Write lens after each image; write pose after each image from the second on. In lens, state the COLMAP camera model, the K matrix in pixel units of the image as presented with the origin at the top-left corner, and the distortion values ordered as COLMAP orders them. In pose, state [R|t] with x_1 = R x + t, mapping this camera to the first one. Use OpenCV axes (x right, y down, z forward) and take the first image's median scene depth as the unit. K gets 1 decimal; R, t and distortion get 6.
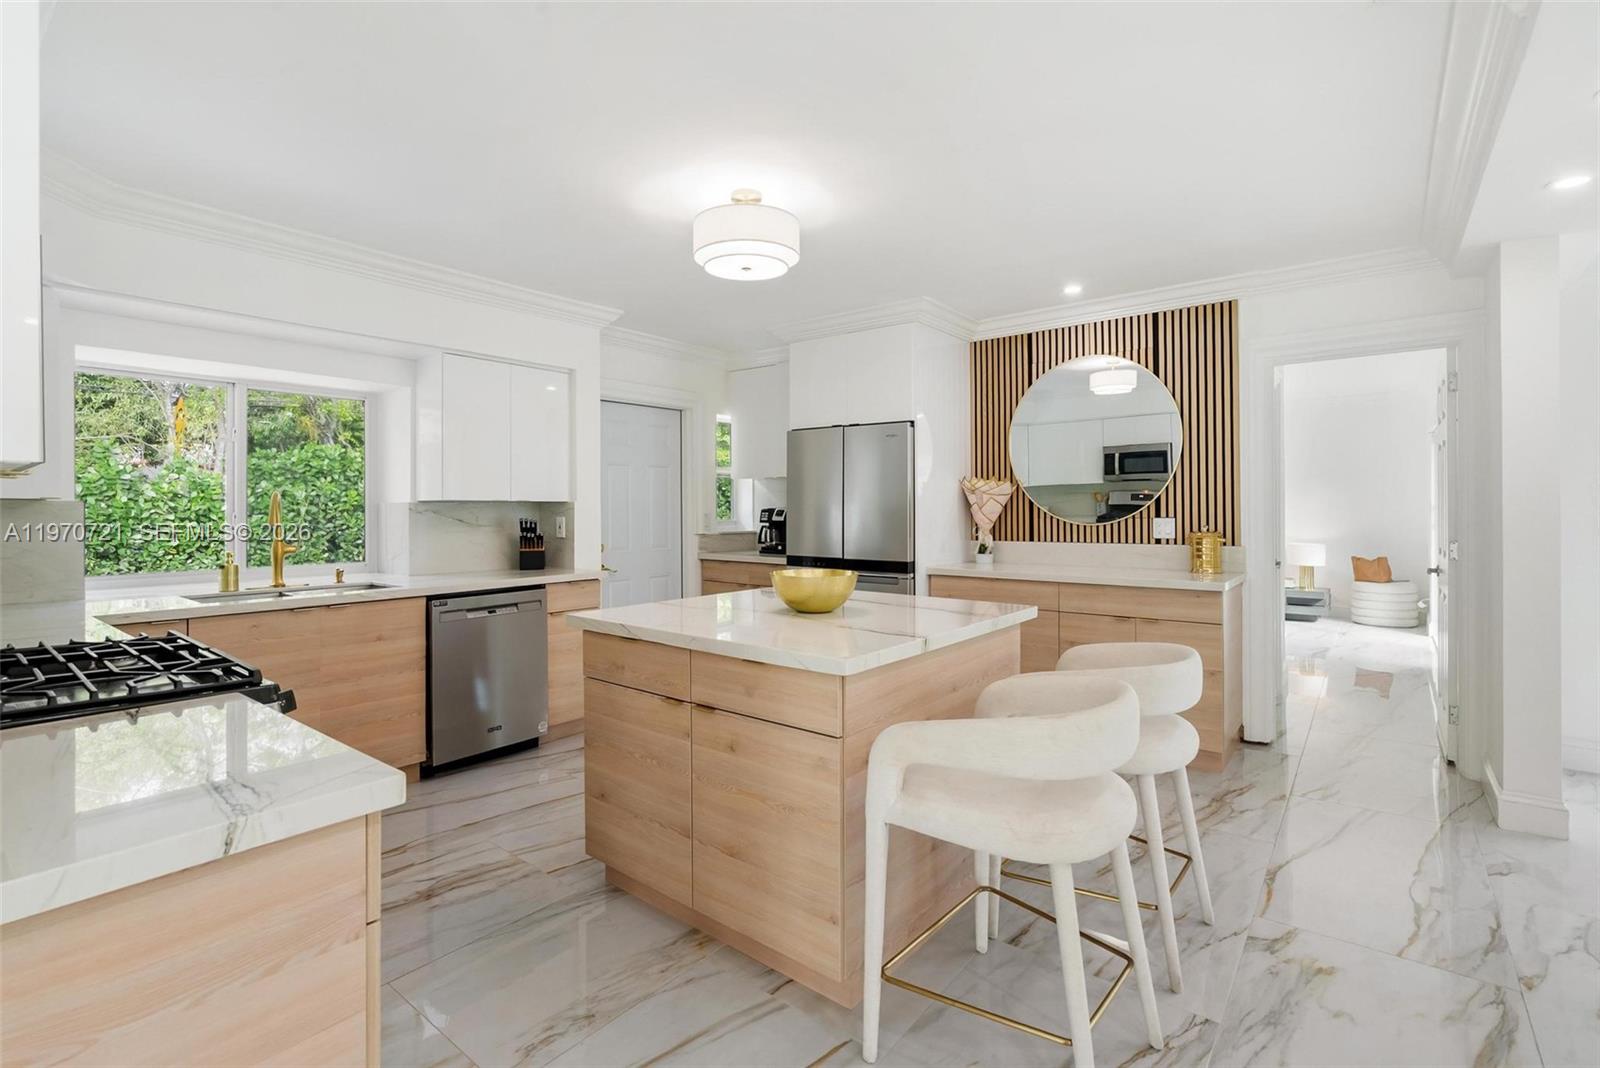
lens RADIAL K [[730.3, 0, 808.2], [0, 730.3, 502.4], [0, 0, 1]] dist [-0.008626, 0.002443]
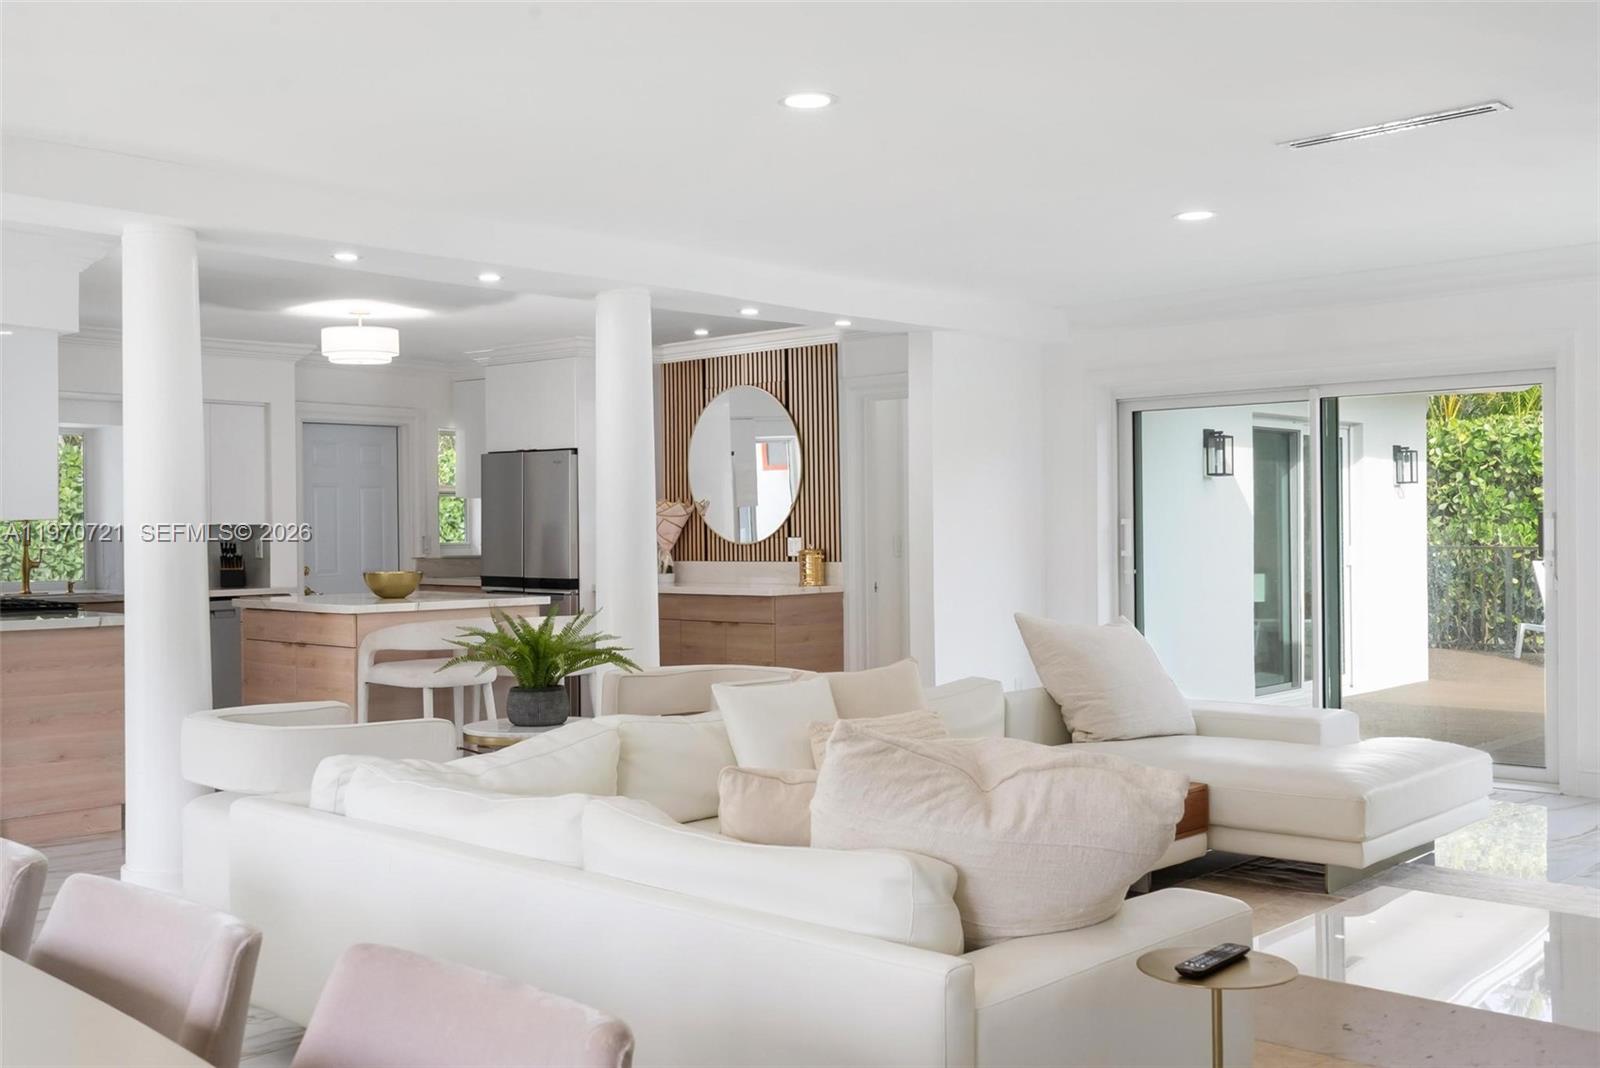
lens RADIAL K [[1577.6, 0, 801.3], [0, 1577.6, 530.5], [0, 0, 1]] dist [0.026563, 0.000000]
pose [[0.997341, -0.004501, -0.072739, 0.646170], [0.005104, 0.999954, 0.008108, -0.007648], [0.072700, -0.008458, 0.997318, -1.307082]]
